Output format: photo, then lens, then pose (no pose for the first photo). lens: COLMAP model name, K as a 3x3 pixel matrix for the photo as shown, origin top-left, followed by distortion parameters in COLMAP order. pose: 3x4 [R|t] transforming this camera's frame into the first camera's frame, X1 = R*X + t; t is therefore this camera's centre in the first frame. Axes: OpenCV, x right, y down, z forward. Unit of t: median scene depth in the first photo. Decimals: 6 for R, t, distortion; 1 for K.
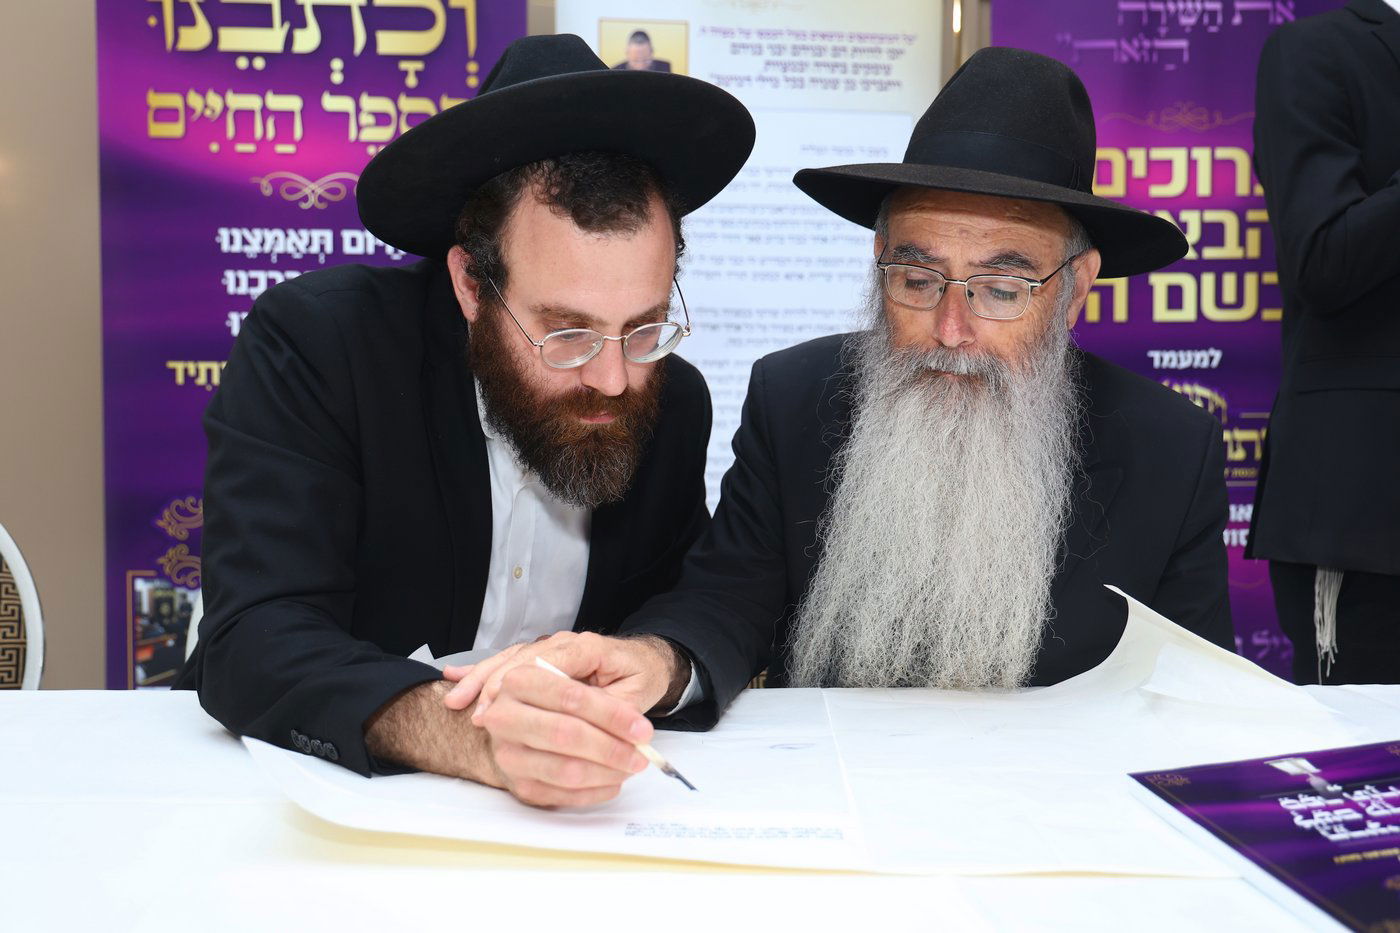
lens RADIAL K [[1338.4, 0, 700.0], [0, 1338.4, 466.5], [0, 0, 1]] dist [0.009376, 0.008916]
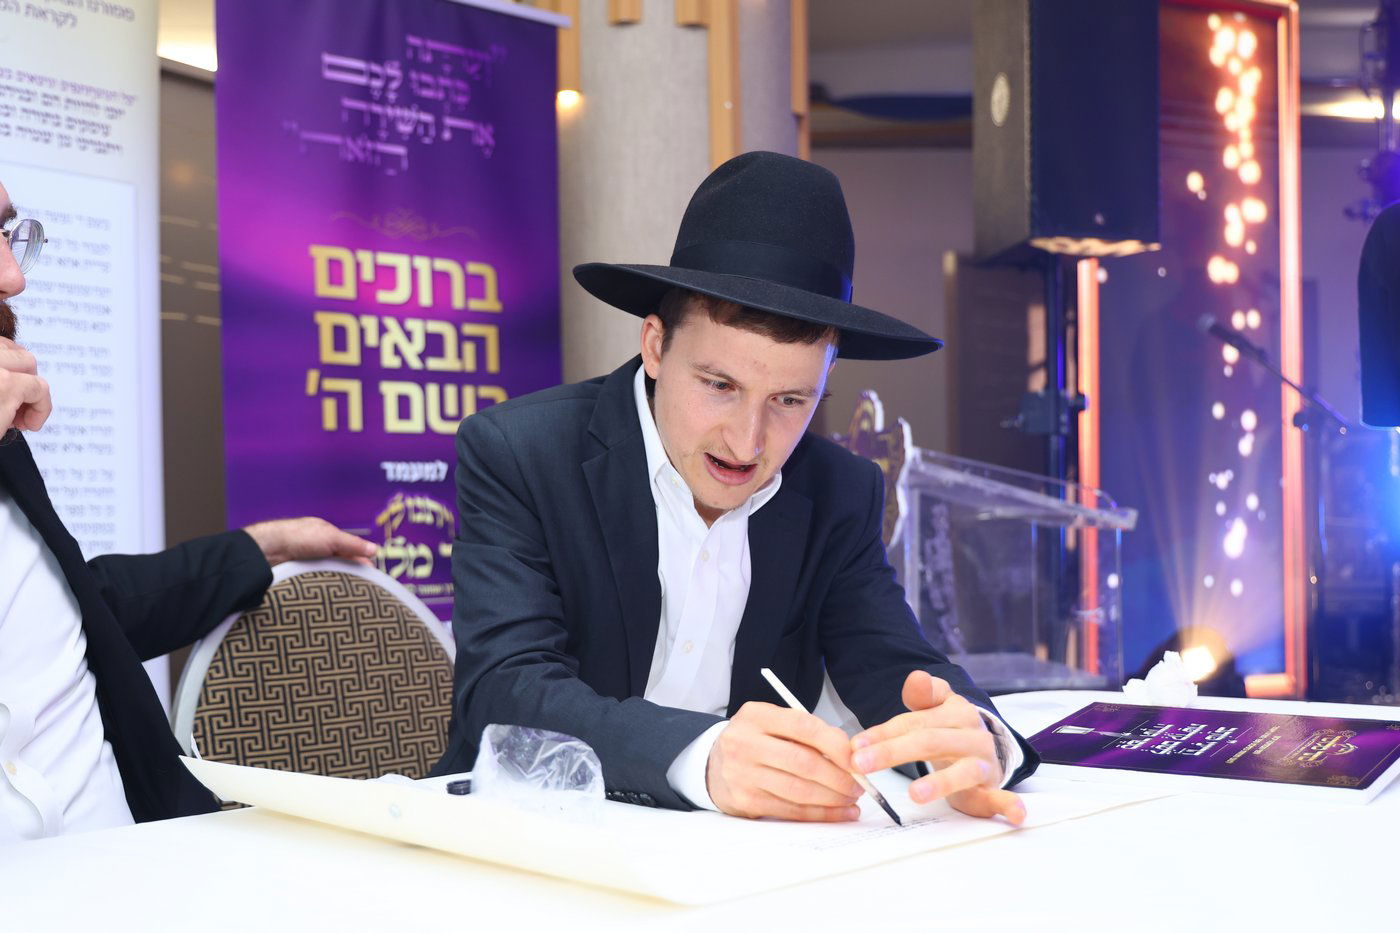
lens RADIAL K [[1676.1, 0, 700.0], [0, 1676.1, 466.5], [0, 0, 1]] dist [0.005100, 0.018880]
pose [[0.729863, 0.013708, 0.683455, -0.313282], [0.054552, 0.995442, -0.078222, 0.021902], [-0.681413, 0.094375, 0.725789, -0.014456]]
